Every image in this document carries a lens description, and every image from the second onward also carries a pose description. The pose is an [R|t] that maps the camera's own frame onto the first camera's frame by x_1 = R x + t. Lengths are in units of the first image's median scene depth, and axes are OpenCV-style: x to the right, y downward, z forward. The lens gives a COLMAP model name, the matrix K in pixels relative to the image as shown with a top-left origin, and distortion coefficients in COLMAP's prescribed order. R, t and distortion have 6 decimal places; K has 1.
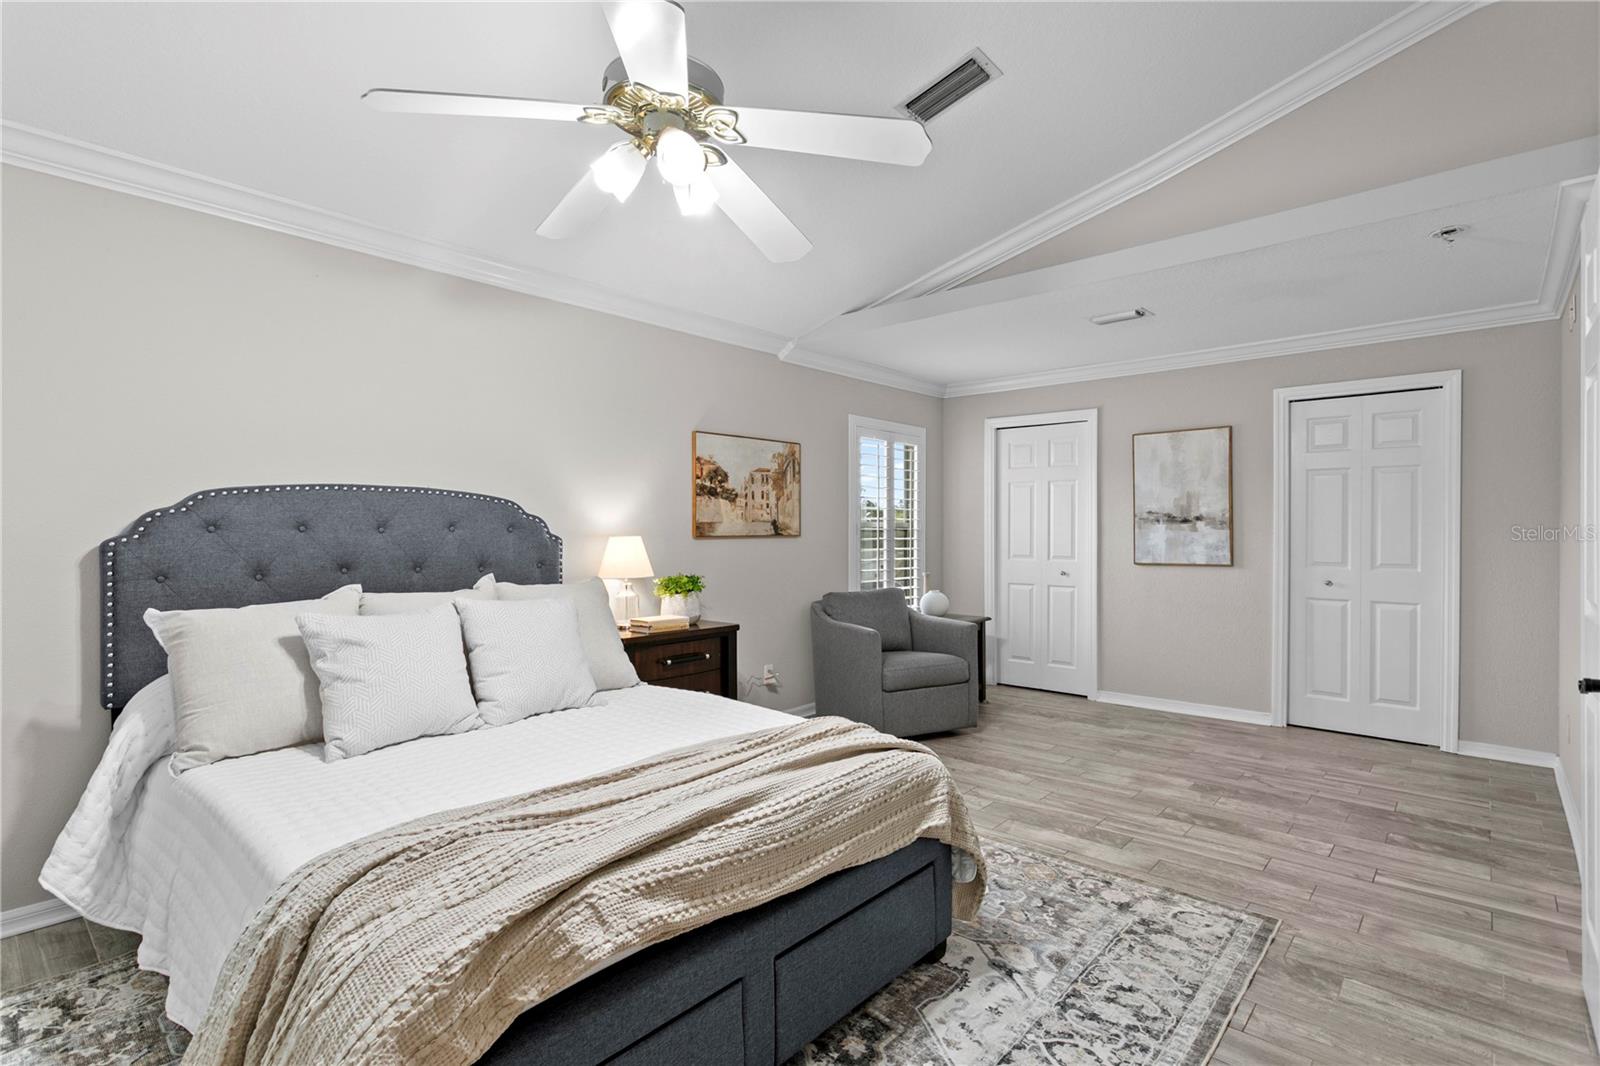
lens RADIAL K [[772.1, 0, 786.3], [0, 772.1, 539.3], [0, 0, 1]] dist [0.004985, -0.002490]
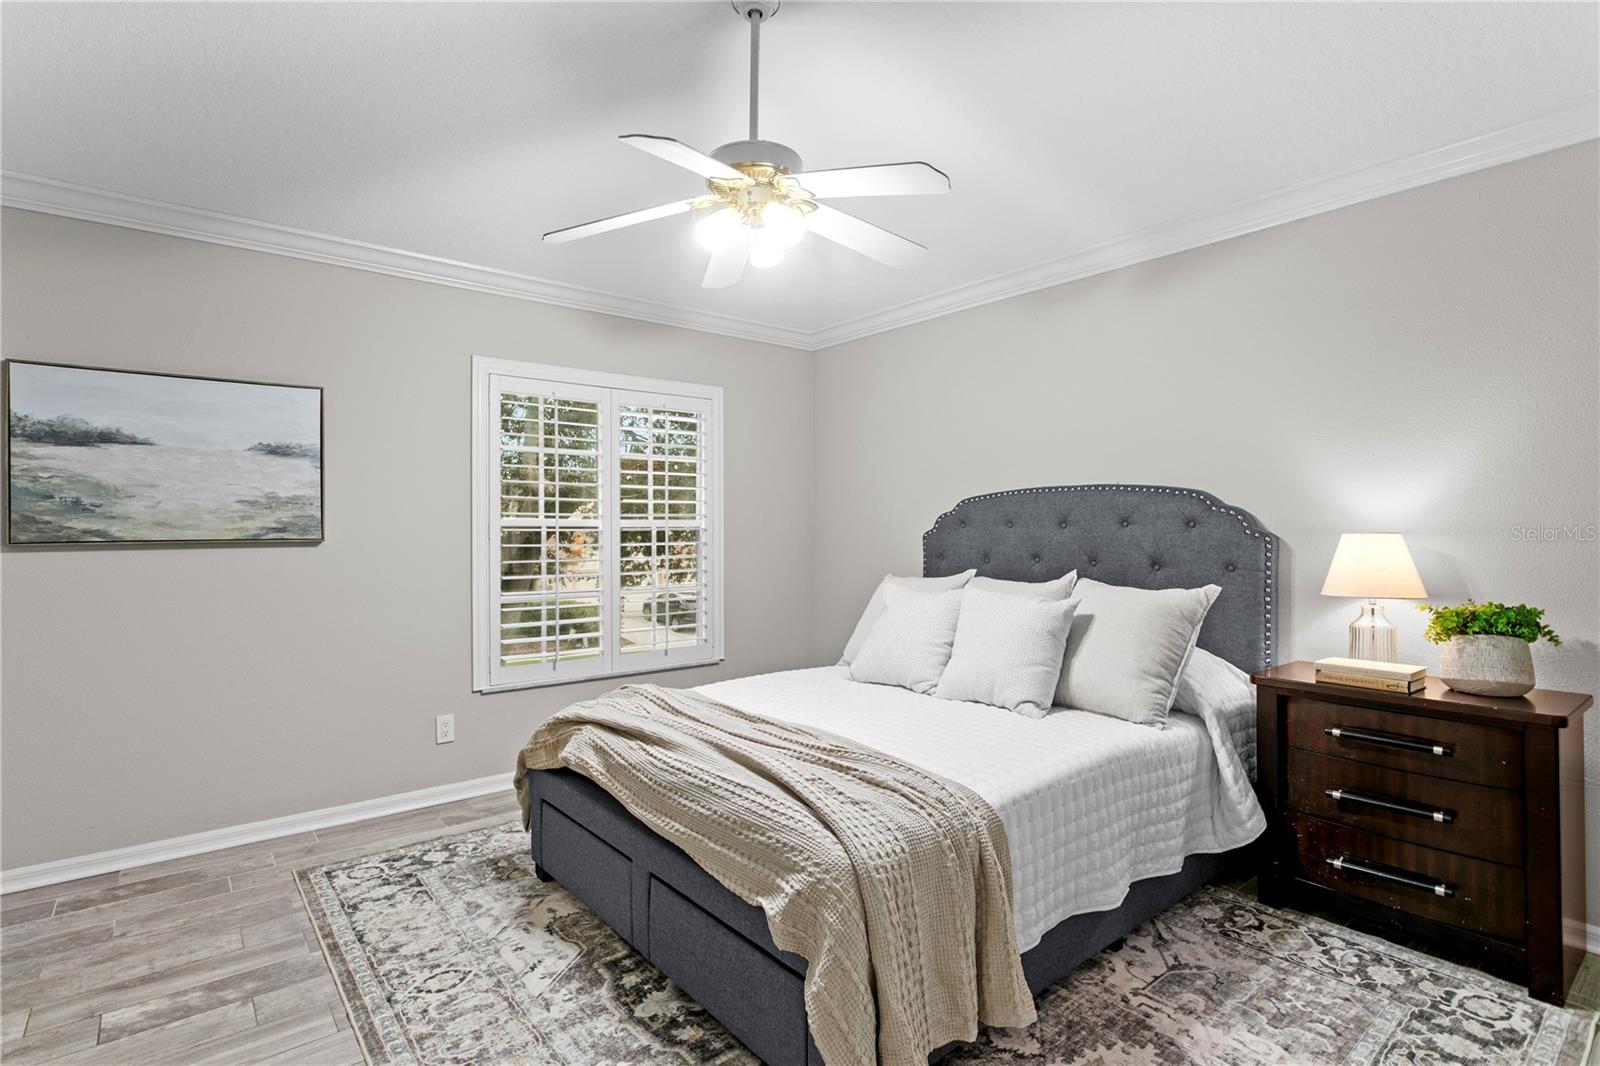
lens RADIAL K [[796.7, 0, 796.4], [0, 796.7, 530.2], [0, 0, 1]] dist [0.000193, 0.000207]
pose [[-0.153818, 0.006575, -0.988077, 1.072644], [-0.007166, 0.999944, 0.007769, -0.018561], [0.988073, 0.008275, -0.153763, 1.261539]]
